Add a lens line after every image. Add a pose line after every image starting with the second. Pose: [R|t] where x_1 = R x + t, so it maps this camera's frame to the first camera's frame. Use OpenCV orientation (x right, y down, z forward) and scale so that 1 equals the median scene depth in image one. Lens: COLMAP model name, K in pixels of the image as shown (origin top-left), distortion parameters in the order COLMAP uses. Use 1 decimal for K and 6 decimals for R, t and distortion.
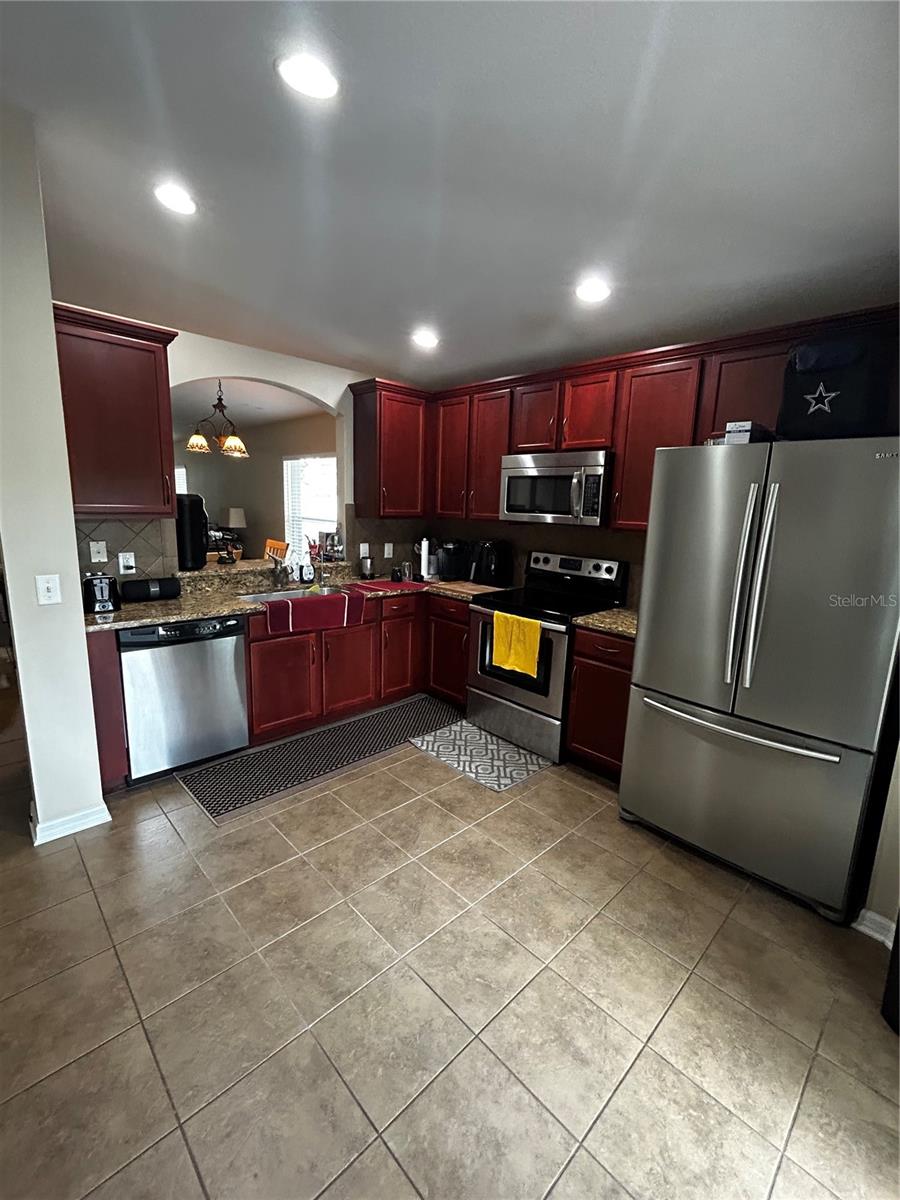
lens RADIAL K [[513.7, 0, 450.9], [0, 513.7, 598.8], [0, 0, 1]] dist [-0.001604, 0.002168]
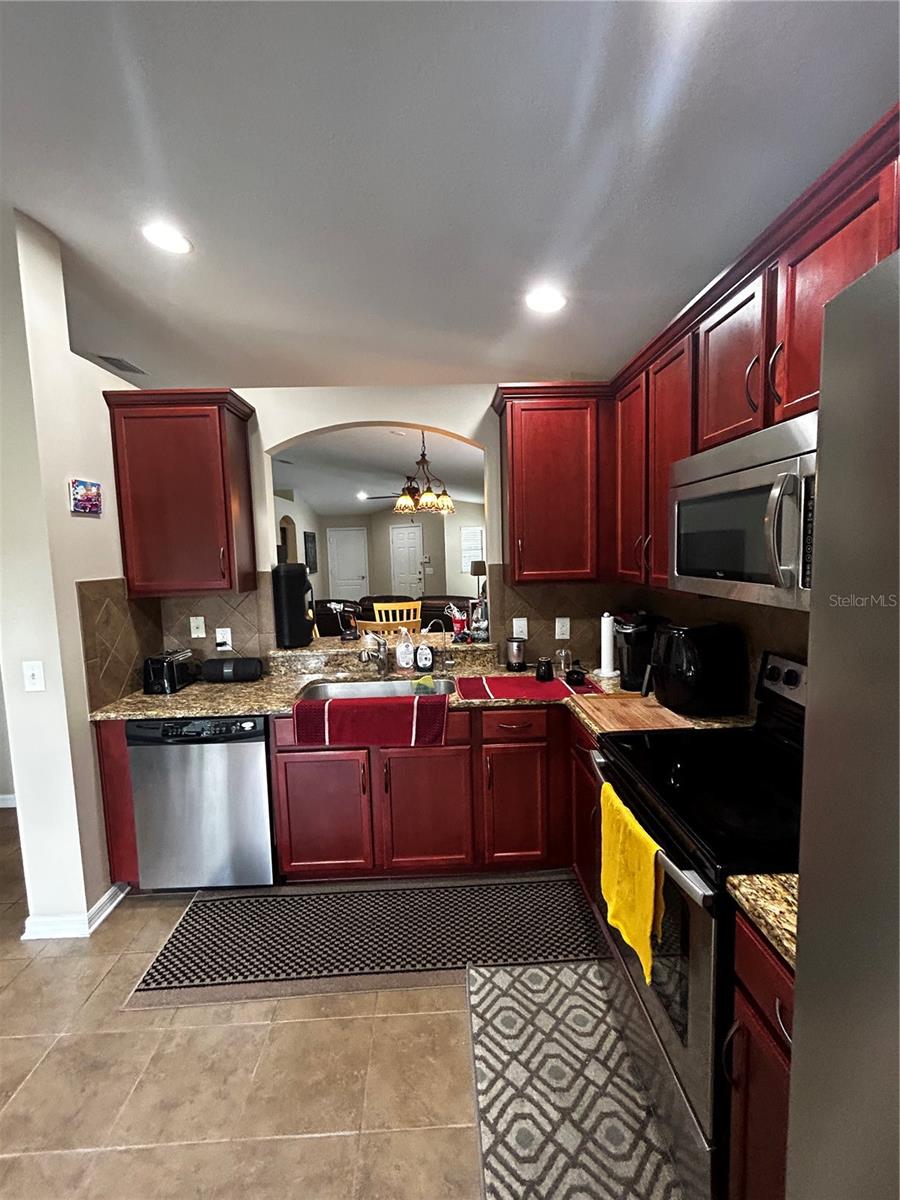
lens RADIAL K [[513.7, 0, 449.4], [0, 513.7, 598.4], [0, 0, 1]] dist [-0.001604, 0.002168]
pose [[0.740902, 0.010133, -0.671537, 0.286339], [-0.072231, 0.995289, -0.064673, -0.101570], [0.667718, 0.096422, 0.738143, 0.510100]]
